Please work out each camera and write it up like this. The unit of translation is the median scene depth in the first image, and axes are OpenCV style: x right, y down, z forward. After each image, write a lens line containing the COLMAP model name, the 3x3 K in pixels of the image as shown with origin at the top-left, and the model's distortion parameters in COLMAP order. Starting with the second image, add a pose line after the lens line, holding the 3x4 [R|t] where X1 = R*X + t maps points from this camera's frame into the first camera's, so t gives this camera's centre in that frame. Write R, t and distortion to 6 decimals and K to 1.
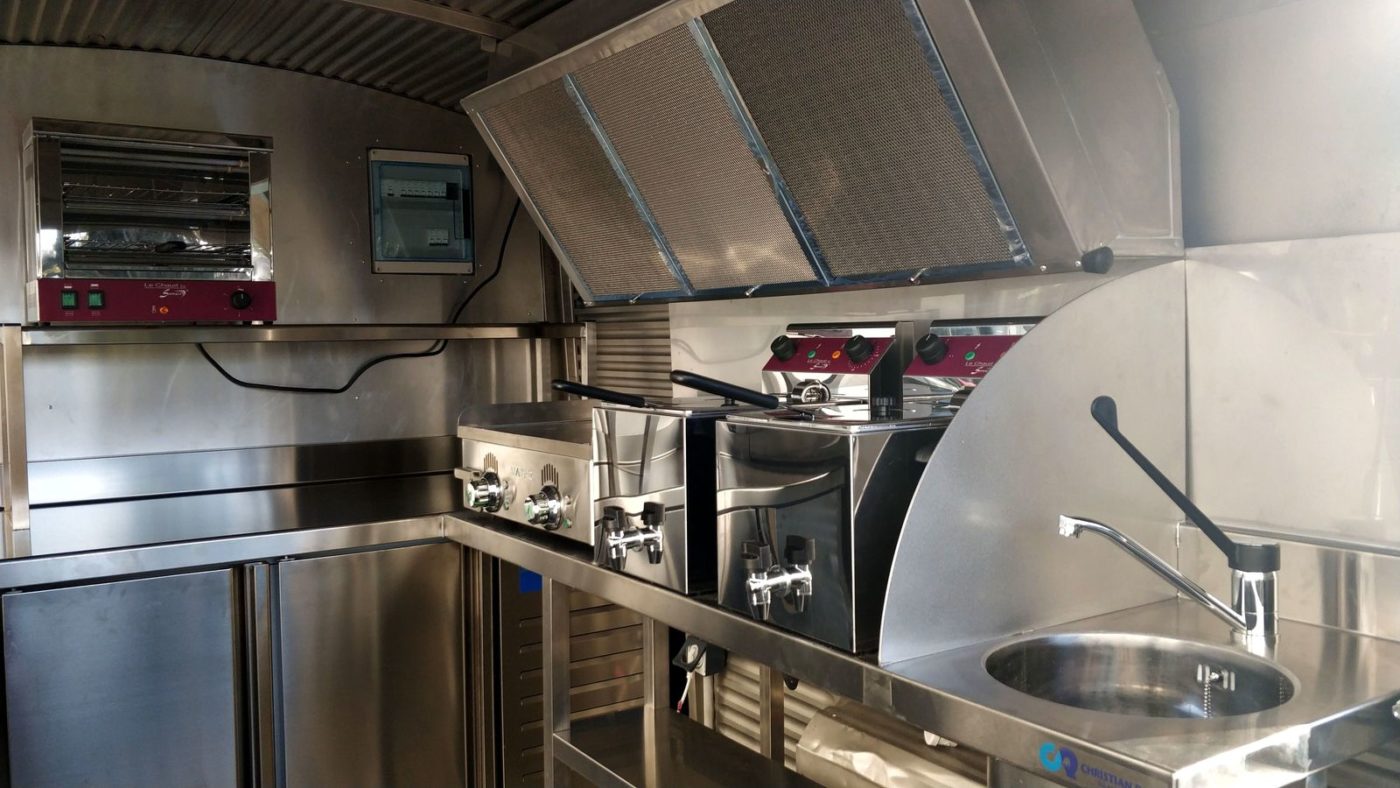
lens RADIAL K [[1131.4, 0, 649.5], [0, 1131.4, 387.7], [0, 0, 1]] dist [0.100654, -0.098901]
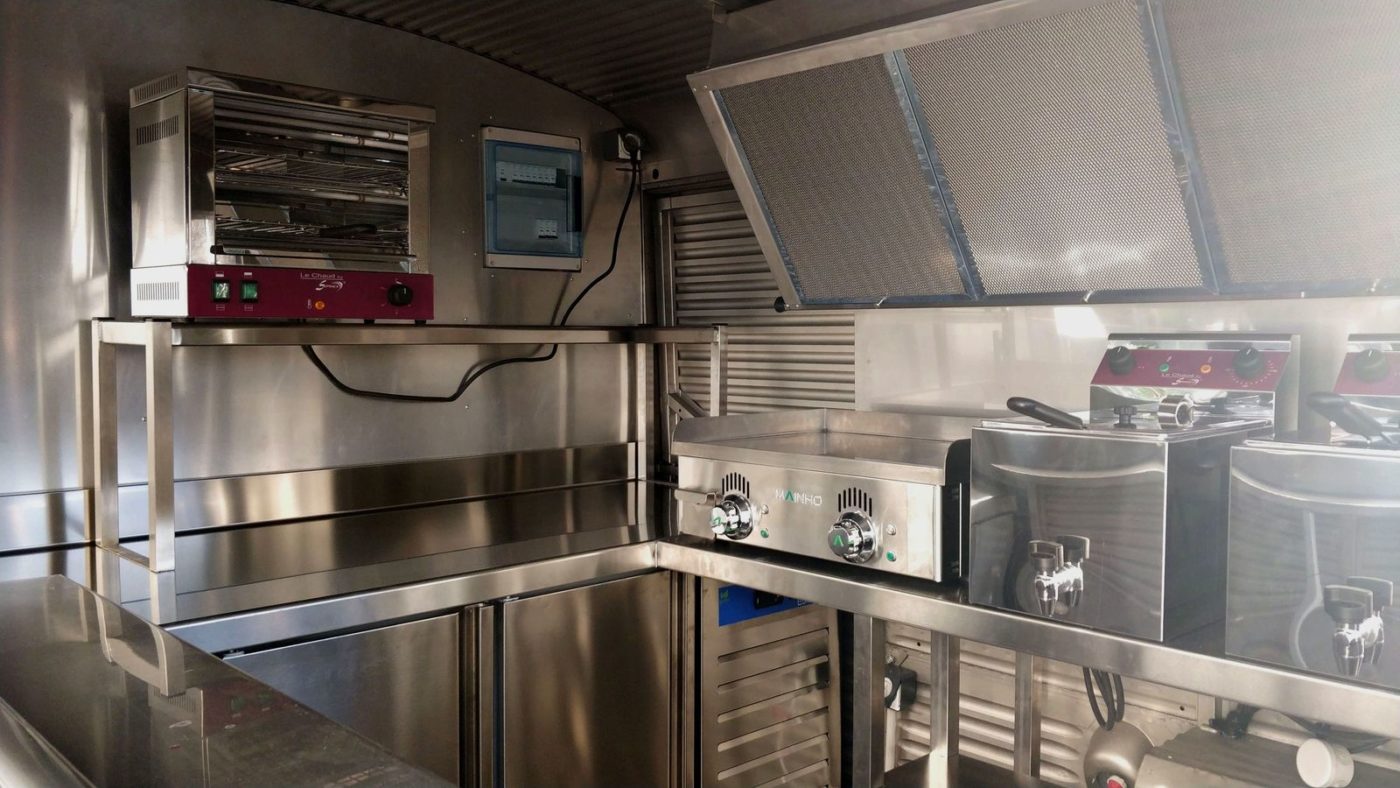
lens RADIAL K [[1131.4, 0, 671.6], [0, 1131.4, 390.5], [0, 0, 1]] dist [0.100654, -0.098901]
pose [[0.981047, 0.005716, 0.193685, -0.320048], [-0.005827, 0.999983, 0.000001, -0.006322], [-0.193682, -0.001129, 0.981064, 0.123713]]
